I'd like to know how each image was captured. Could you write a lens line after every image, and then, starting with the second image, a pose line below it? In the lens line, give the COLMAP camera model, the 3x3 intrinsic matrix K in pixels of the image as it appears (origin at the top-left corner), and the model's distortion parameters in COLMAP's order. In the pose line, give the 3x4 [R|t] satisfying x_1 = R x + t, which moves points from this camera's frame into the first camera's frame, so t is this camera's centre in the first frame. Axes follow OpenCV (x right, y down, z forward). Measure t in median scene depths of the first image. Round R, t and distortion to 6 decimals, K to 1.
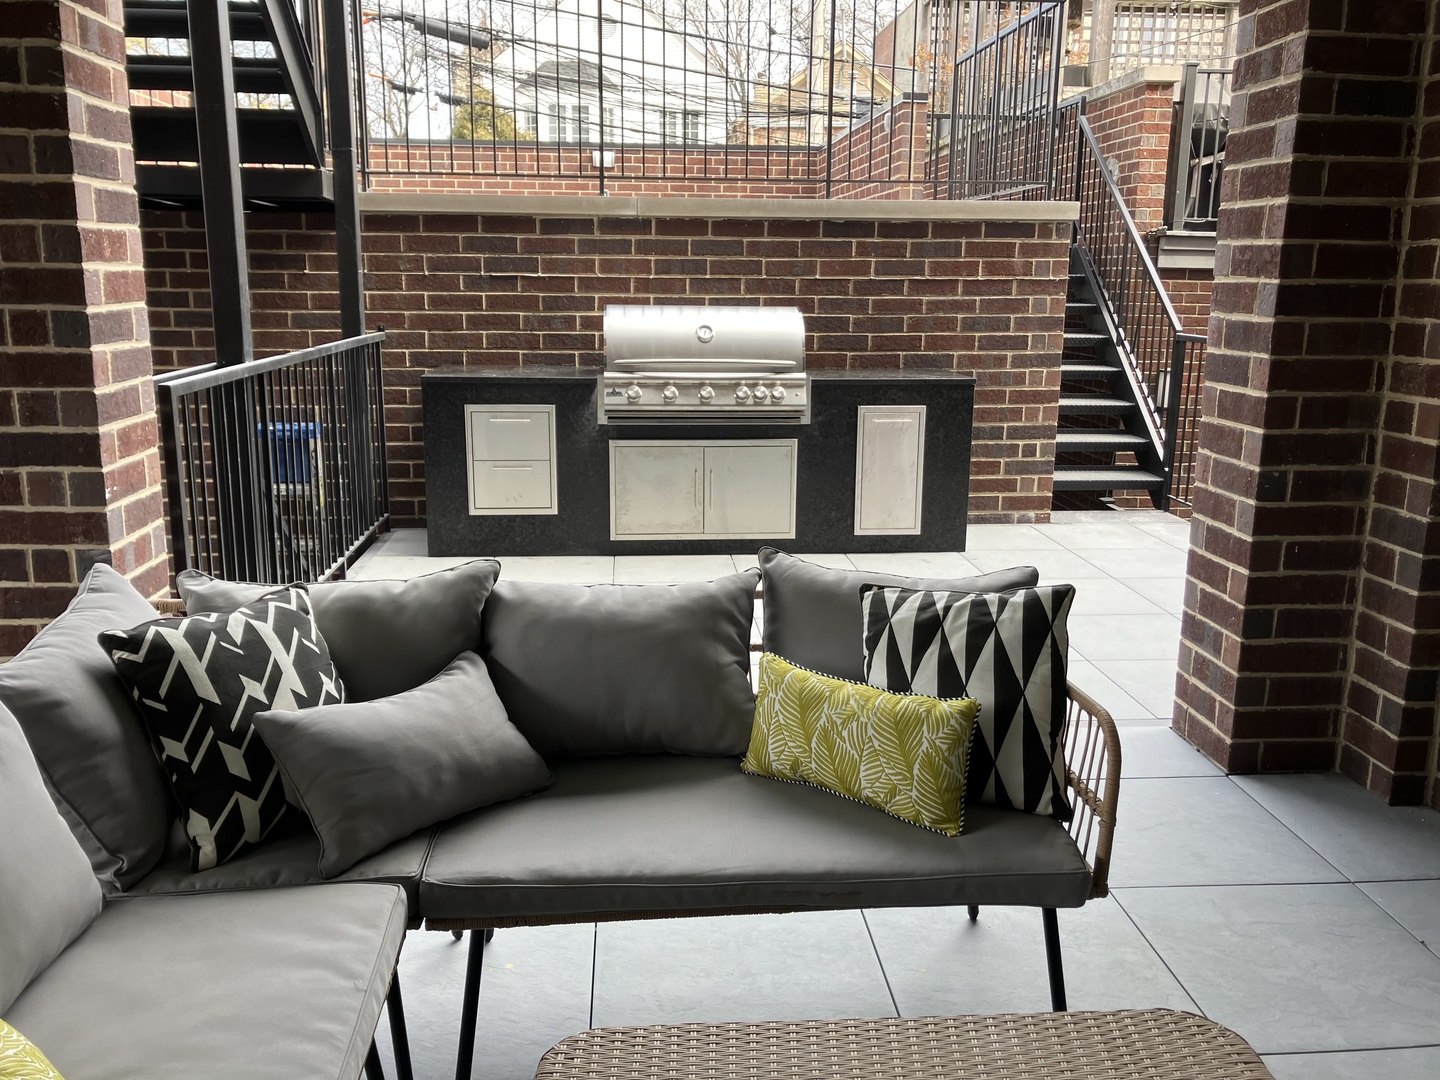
lens RADIAL K [[1203.6, 0, 729.5], [0, 1203.6, 540.6], [0, 0, 1]] dist [0.015203, -0.041636]
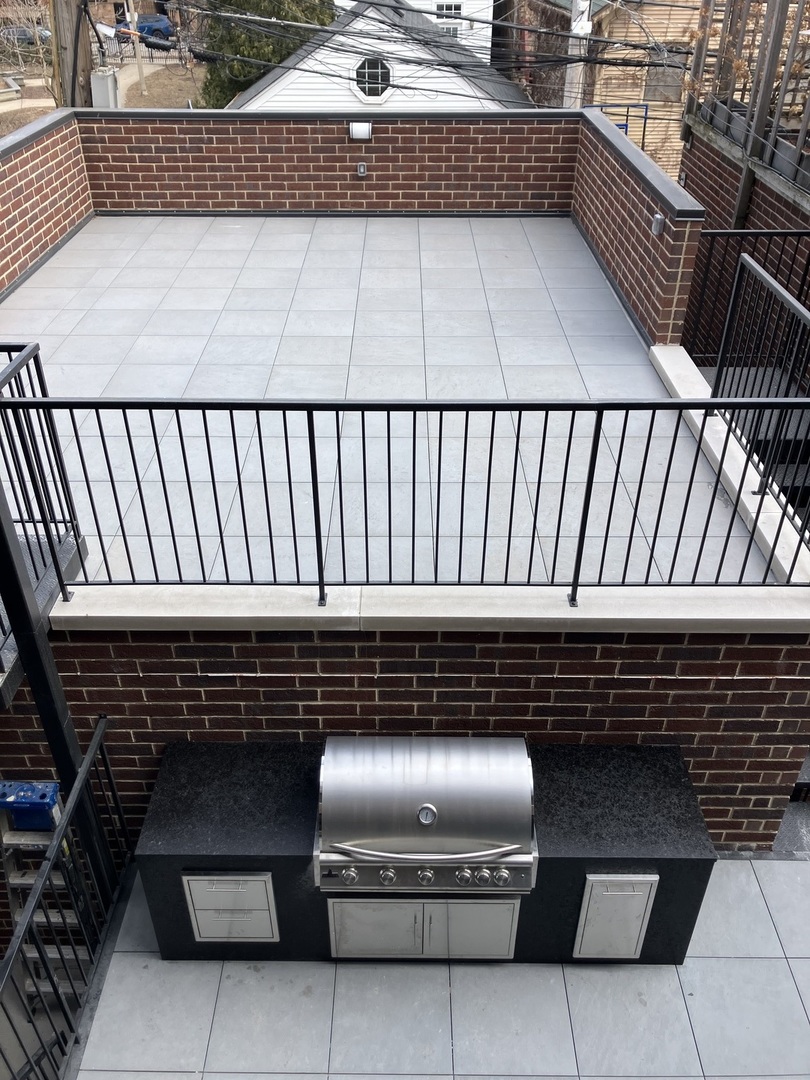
lens RADIAL K [[902.7, 0, 392.8], [0, 902.7, 530.2], [0, 0, 1]] dist [0.015203, -0.041636]
pose [[0.995341, 0.042967, -0.086309, 0.004043], [-0.008752, 0.931774, 0.362933, -0.614073], [0.096015, -0.360486, 0.927810, 0.412578]]
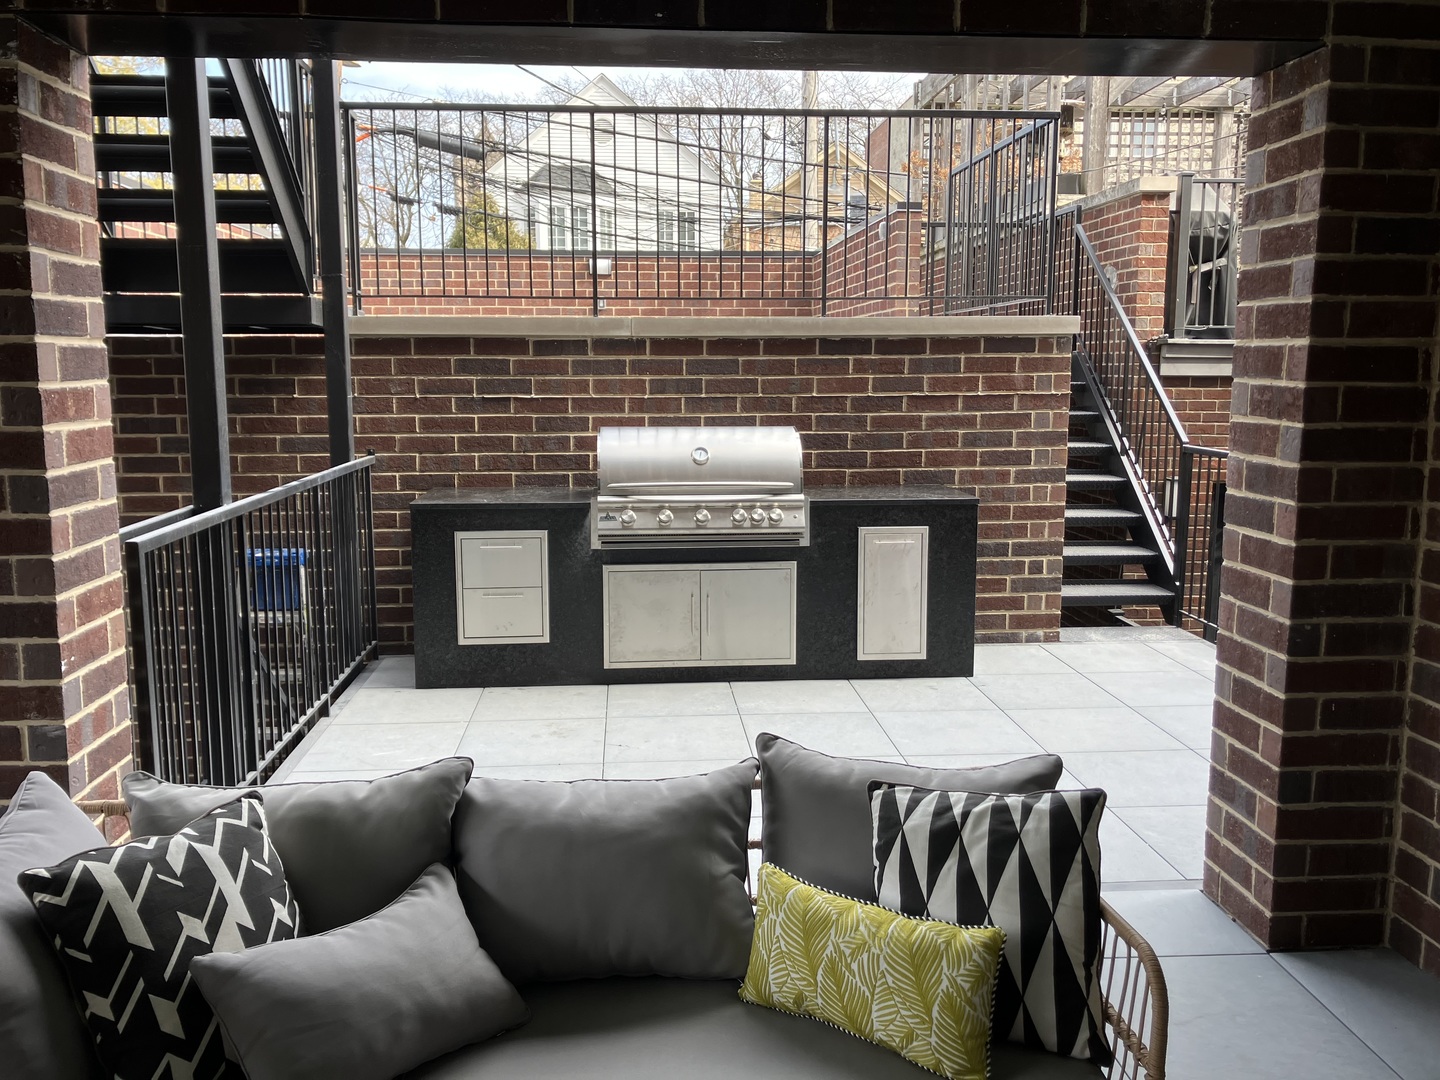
lens RADIAL K [[1203.6, 0, 717.2], [0, 1203.6, 539.6], [0, 0, 1]] dist [0.015203, -0.041636]
pose [[0.999899, -0.010056, -0.010021, 0.002229], [0.009294, 0.997257, -0.073431, -0.031288], [0.010732, 0.073331, 0.997250, 0.029658]]
